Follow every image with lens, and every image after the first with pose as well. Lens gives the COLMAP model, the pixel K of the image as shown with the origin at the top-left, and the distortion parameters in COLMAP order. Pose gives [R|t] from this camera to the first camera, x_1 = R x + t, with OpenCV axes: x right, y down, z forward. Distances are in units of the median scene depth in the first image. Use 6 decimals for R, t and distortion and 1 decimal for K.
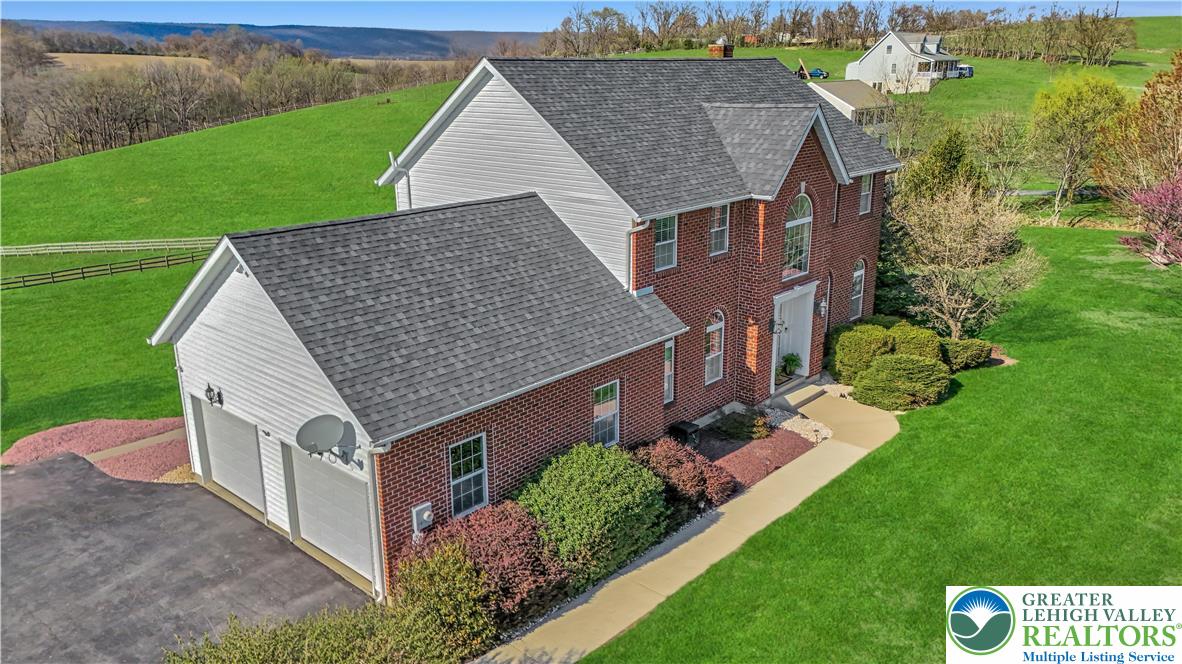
lens RADIAL K [[880.6, 0, 591.0], [0, 880.6, 332.0], [0, 0, 1]] dist [0.035810, 0.000368]
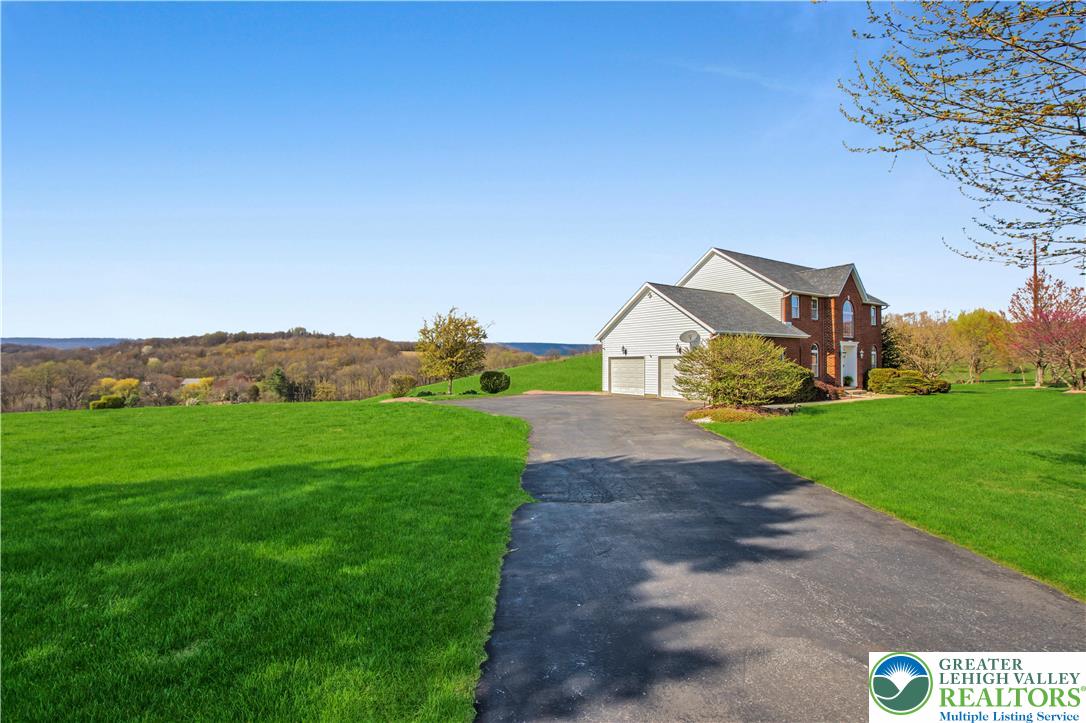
lens RADIAL K [[494.1, 0, 527.6], [0, 494.1, 358.9], [0, 0, 1]] dist [0.000496, -0.013840]
pose [[0.969826, 0.003844, -0.243767, -0.286203], [-0.076391, 0.954314, -0.288876, 0.464300], [0.231520, 0.298781, 0.925812, -0.388779]]
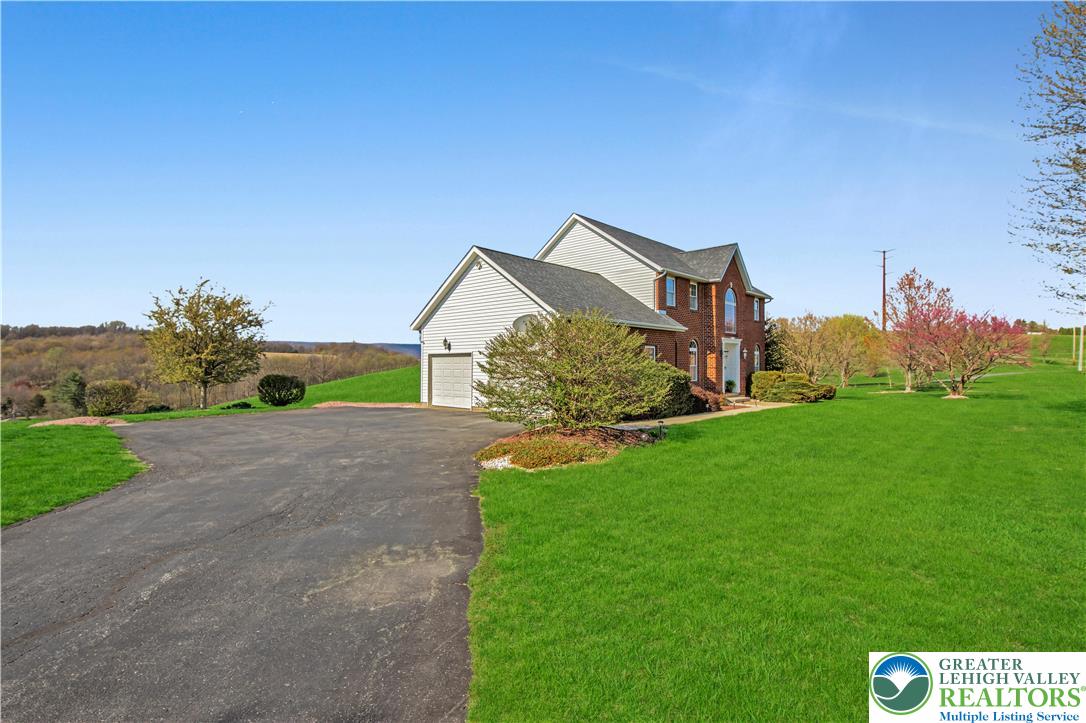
lens RADIAL K [[526.7, 0, 543.0], [0, 526.7, 361.5], [0, 0, 1]] dist [-0.000378, -0.011446]
pose [[0.999941, 0.008687, -0.006569, -0.174874], [-0.010262, 0.953465, -0.301328, 0.370774], [0.003646, 0.301378, 0.953498, -0.056707]]
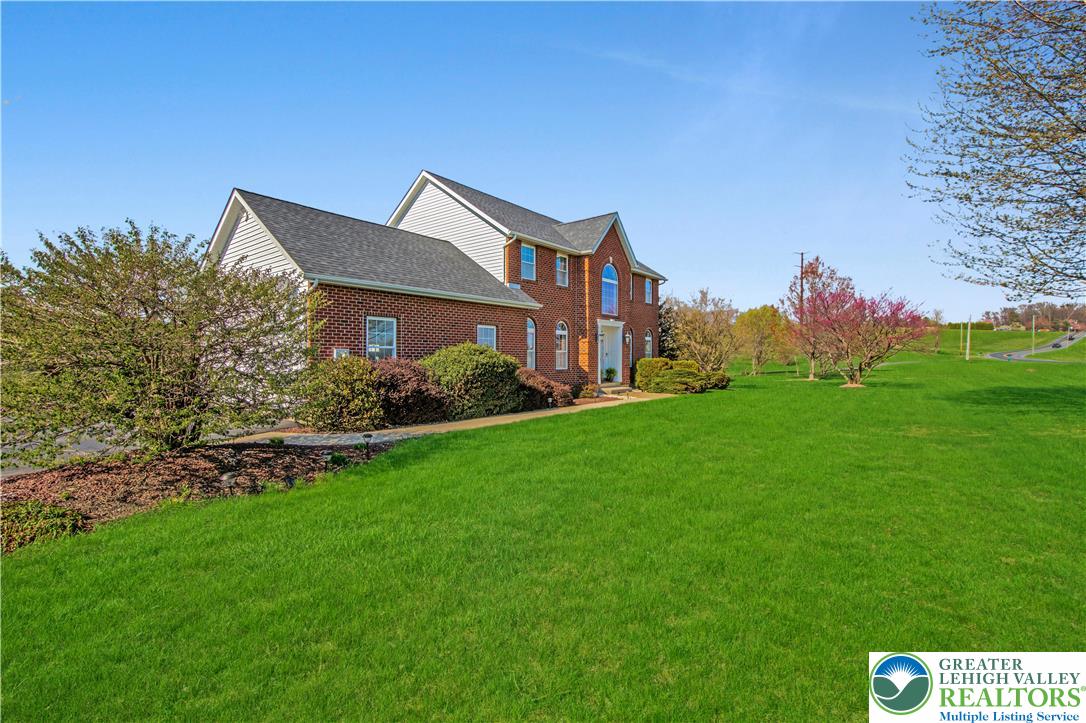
lens RADIAL K [[479.7, 0, 543.0], [0, 479.7, 361.5], [0, 0, 1]] dist [-0.015783, -0.000118]
pose [[0.997558, 0.008882, 0.069280, 0.049377], [0.011063, 0.959268, -0.282283, 0.301683], [-0.068965, 0.282360, 0.956826, 0.190459]]
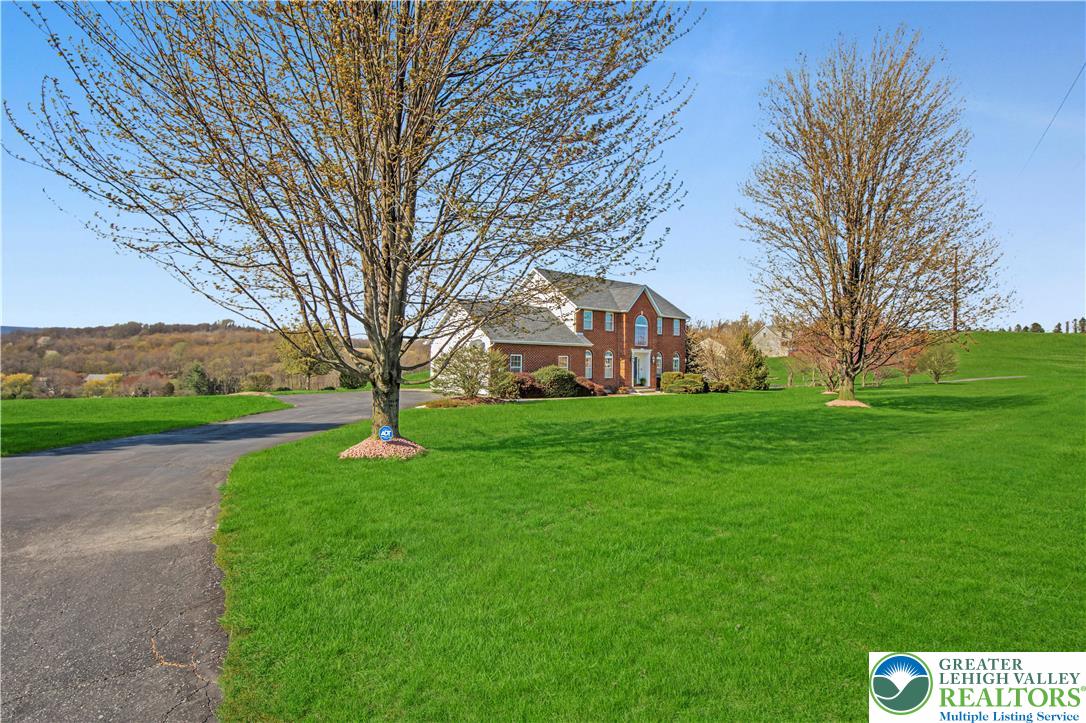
lens RADIAL K [[526.7, 0, 543.0], [0, 526.7, 361.5], [0, 0, 1]] dist [-0.000378, -0.011446]
pose [[0.989363, 0.019566, -0.144146, 0.182556], [-0.061108, 0.955143, -0.289773, 0.528642], [0.132011, 0.295499, 0.946178, -0.641459]]
